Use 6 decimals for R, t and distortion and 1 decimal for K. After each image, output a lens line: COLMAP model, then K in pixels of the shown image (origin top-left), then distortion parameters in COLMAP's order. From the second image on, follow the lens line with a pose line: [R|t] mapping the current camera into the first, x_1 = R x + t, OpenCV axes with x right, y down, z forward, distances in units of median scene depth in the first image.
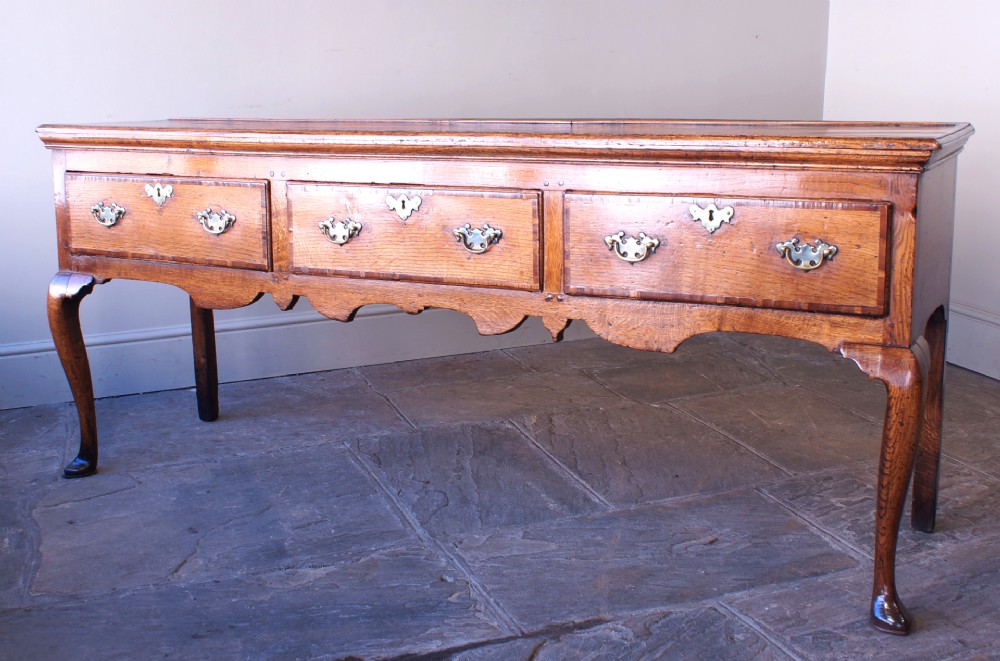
lens RADIAL K [[1221.4, 0, 532.2], [0, 1221.4, 342.1], [0, 0, 1]] dist [-0.085862, 0.000000]
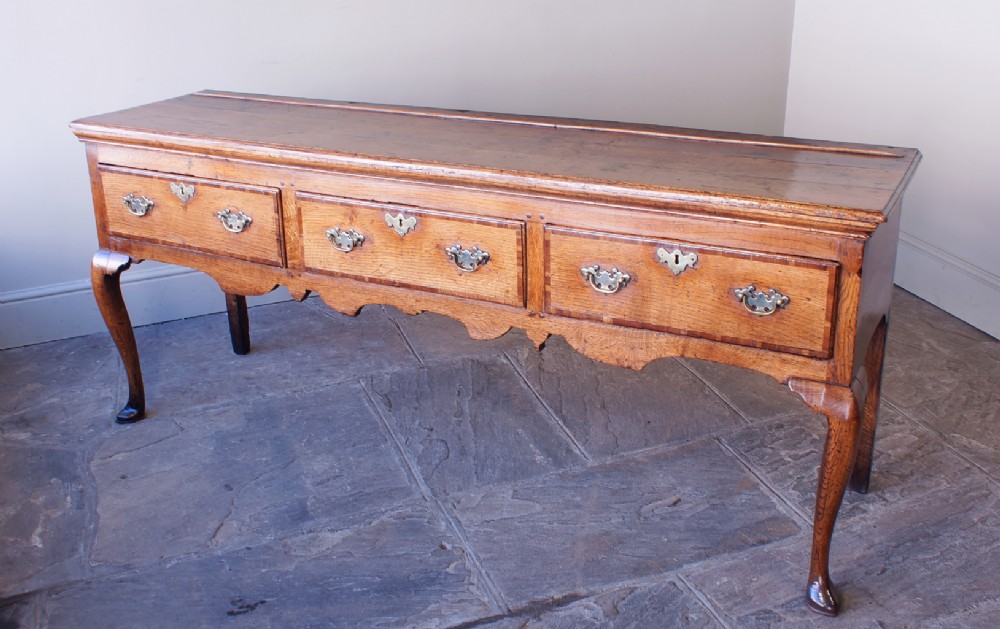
lens RADIAL K [[1055.9, 0, 544.8], [0, 1055.9, 305.0], [0, 0, 1]] dist [-0.098734, 0.000000]
pose [[0.999994, -0.001377, 0.003252, 0.020017], [0.000818, 0.986089, 0.166214, -0.183903], [-0.003435, -0.166210, 0.986084, 0.043621]]
